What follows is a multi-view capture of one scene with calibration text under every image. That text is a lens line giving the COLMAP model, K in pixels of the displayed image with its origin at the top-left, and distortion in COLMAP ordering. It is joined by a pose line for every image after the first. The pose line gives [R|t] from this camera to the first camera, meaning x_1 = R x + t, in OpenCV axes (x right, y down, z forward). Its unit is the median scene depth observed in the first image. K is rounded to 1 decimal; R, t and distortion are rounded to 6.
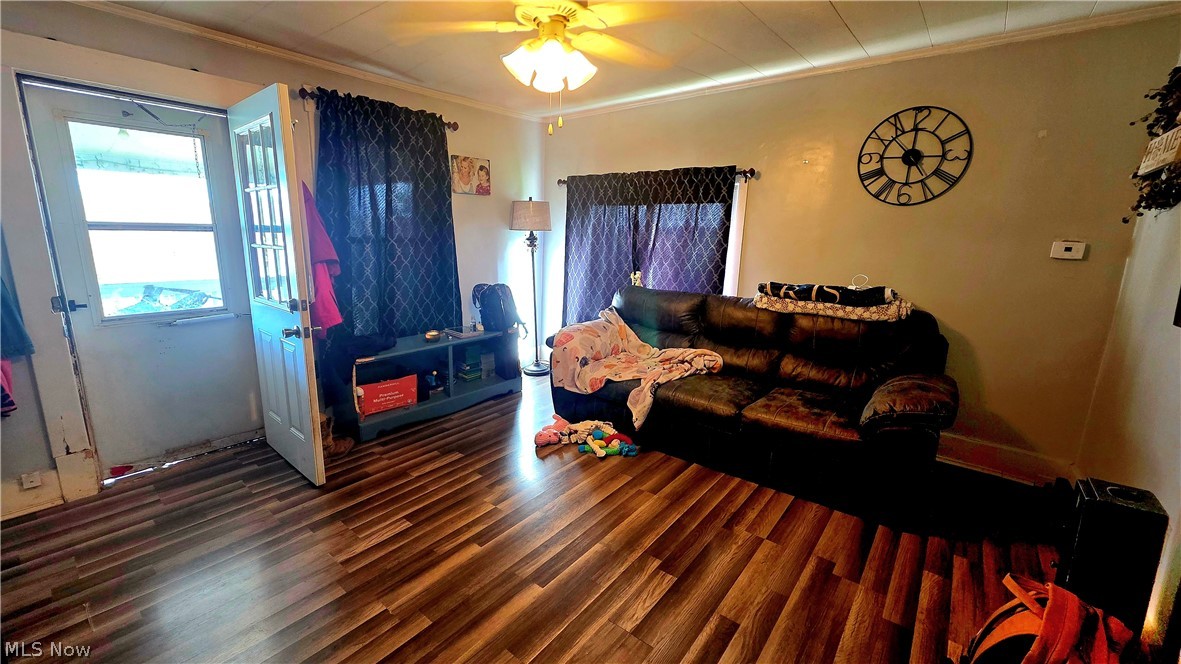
lens RADIAL K [[467.8, 0, 586.6], [0, 467.8, 326.6], [0, 0, 1]] dist [-0.003142, -0.000003]
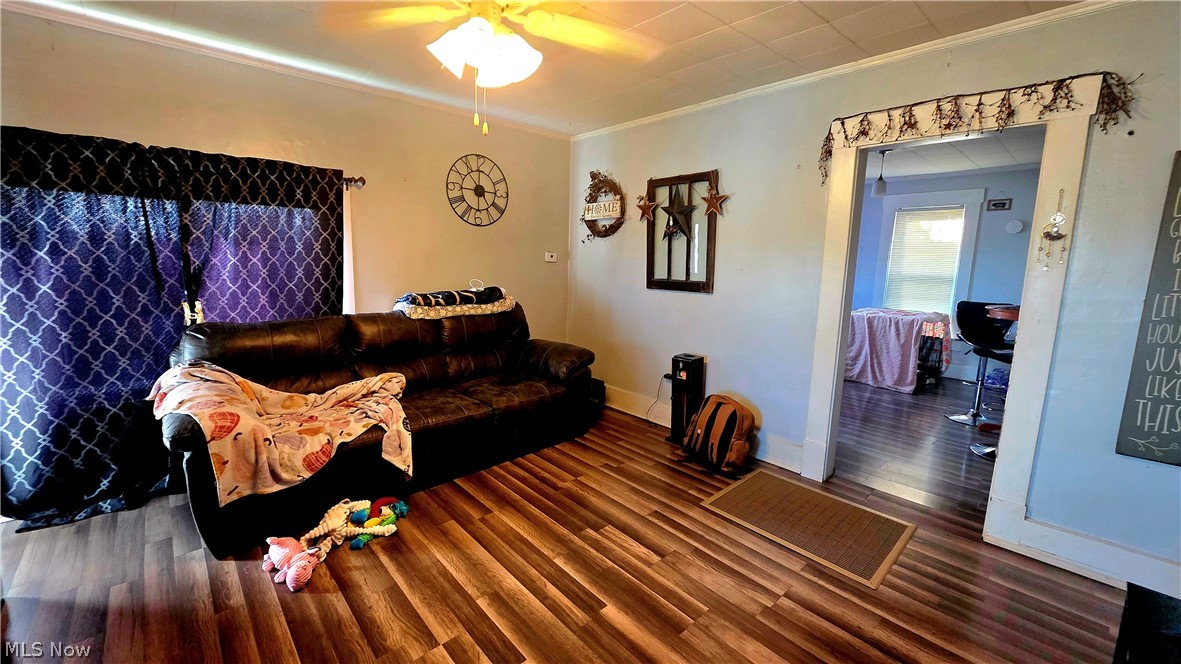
lens RADIAL K [[467.8, 0, 587.4], [0, 467.8, 327.7], [0, 0, 1]] dist [-0.003142, -0.000003]
pose [[0.155479, -0.170224, 0.973062, -0.635629], [0.174611, 0.974266, 0.142535, -0.112938], [-0.972285, 0.147746, 0.181201, 0.501991]]
